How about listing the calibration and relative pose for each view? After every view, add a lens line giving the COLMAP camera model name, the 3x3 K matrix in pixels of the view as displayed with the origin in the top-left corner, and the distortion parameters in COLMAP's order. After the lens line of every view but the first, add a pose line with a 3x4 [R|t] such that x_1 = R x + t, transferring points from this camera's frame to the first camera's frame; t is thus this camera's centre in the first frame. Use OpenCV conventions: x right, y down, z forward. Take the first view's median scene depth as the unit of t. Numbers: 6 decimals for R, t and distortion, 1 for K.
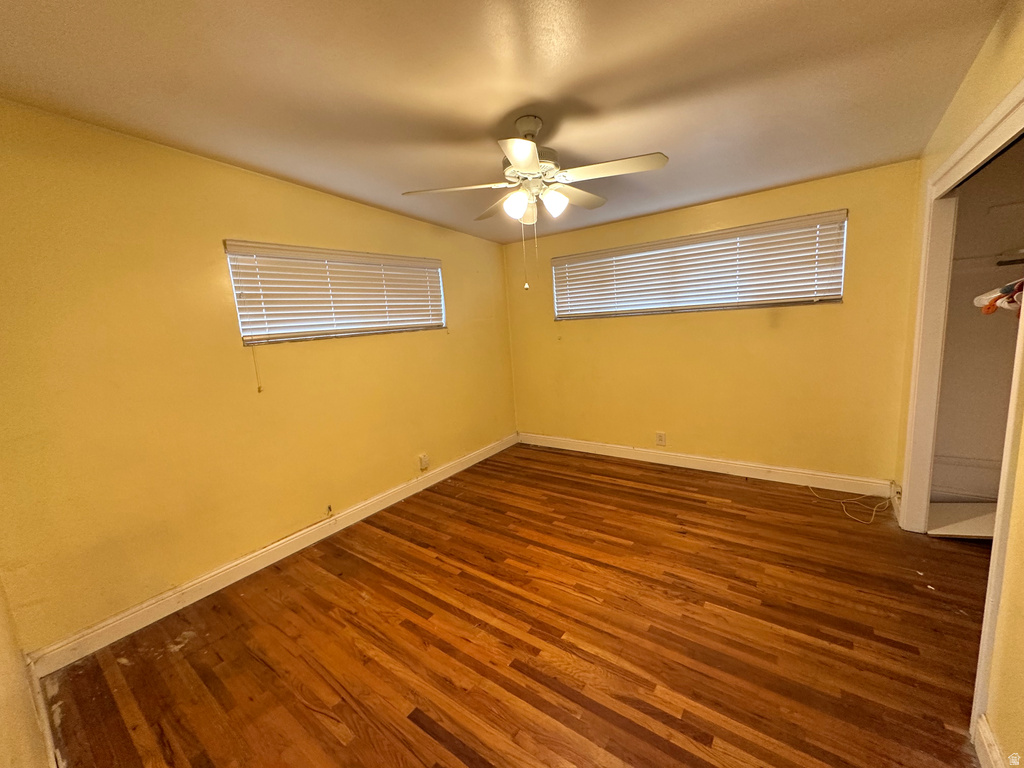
lens RADIAL K [[407.2, 0, 512.0], [0, 407.2, 384.0], [0, 0, 1]] dist [-0.004086, 0.000144]
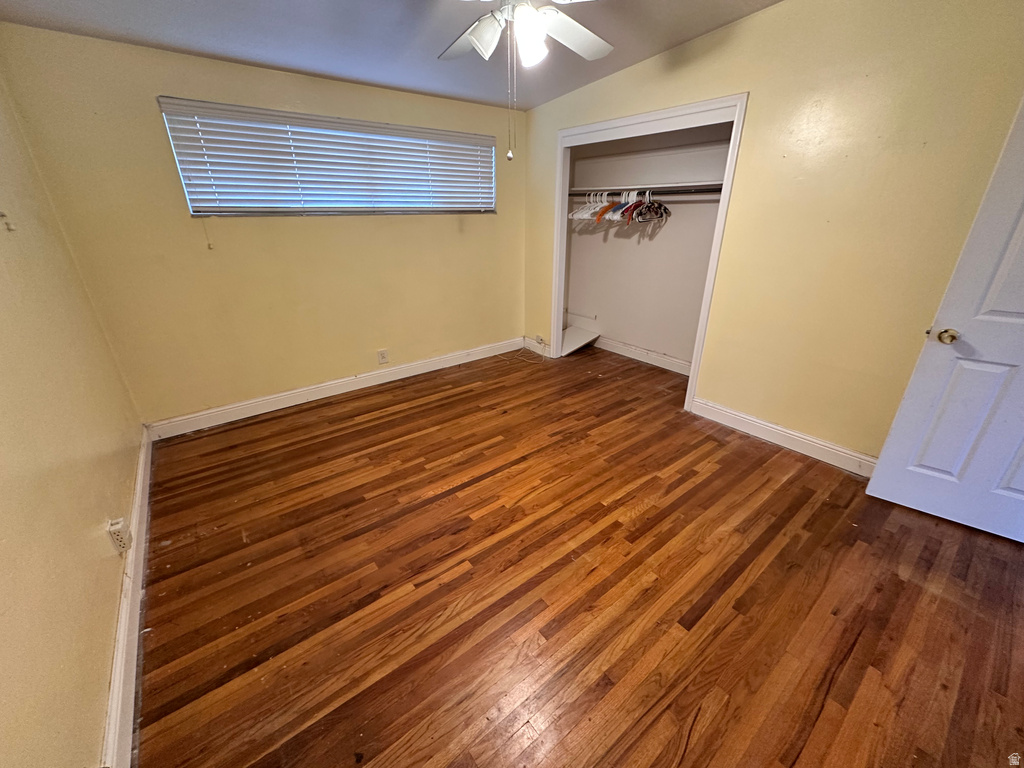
lens RADIAL K [[407.2, 0, 512.0], [0, 407.2, 384.0], [0, 0, 1]] dist [-0.004086, 0.000144]
pose [[0.268024, -0.309625, 0.912302, -0.575074], [0.142506, 0.949274, 0.280306, -0.034651], [-0.952814, 0.054880, 0.298551, 0.582199]]
